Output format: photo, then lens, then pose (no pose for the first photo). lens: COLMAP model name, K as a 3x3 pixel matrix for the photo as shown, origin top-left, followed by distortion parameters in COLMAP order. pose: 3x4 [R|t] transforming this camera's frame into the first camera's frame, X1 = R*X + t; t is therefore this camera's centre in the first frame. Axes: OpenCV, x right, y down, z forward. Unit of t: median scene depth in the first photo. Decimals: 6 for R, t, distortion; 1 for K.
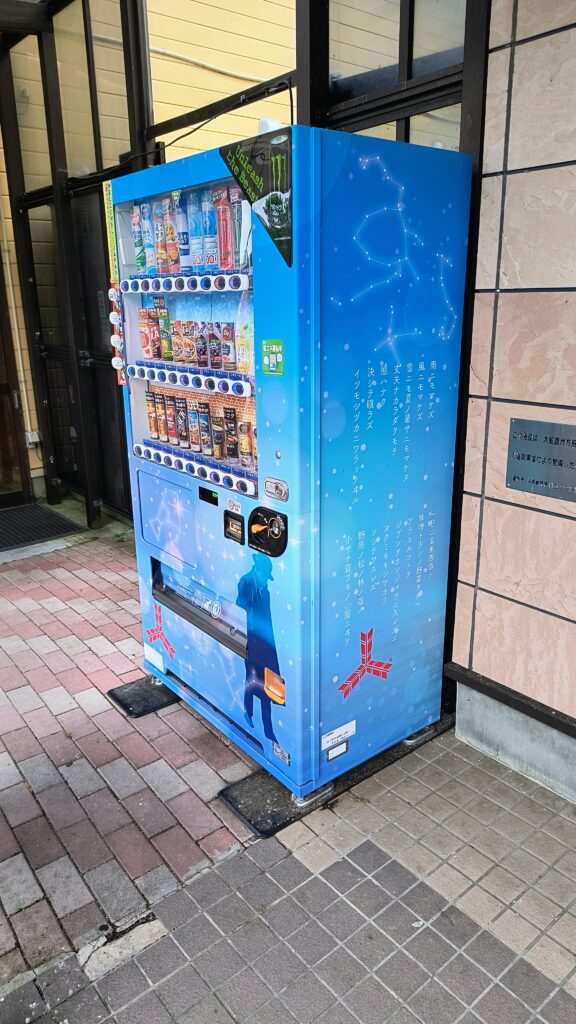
lens RADIAL K [[703.2, 0, 288.0], [0, 703.2, 512.0], [0, 0, 1]] dist [0.026538, -0.001035]
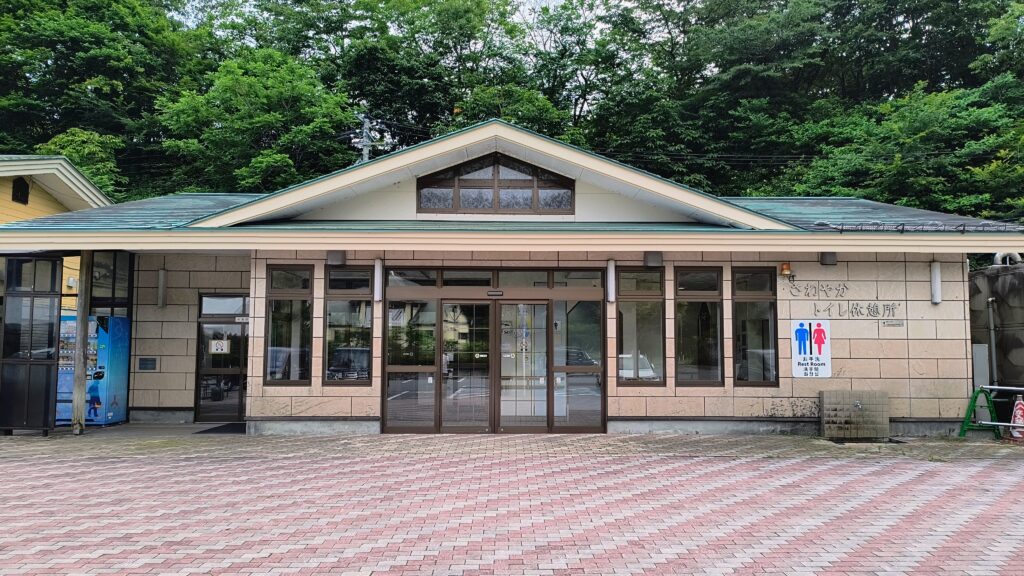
lens RADIAL K [[703.2, 0, 512.0], [0, 703.2, 288.0], [0, 0, 1]] dist [0.026538, -0.001035]
pose [[0.637534, 0.072927, 0.766962, -2.287000], [0.215408, 0.938933, -0.268337, 1.577264], [-0.739695, 0.336284, 0.582893, -4.971146]]
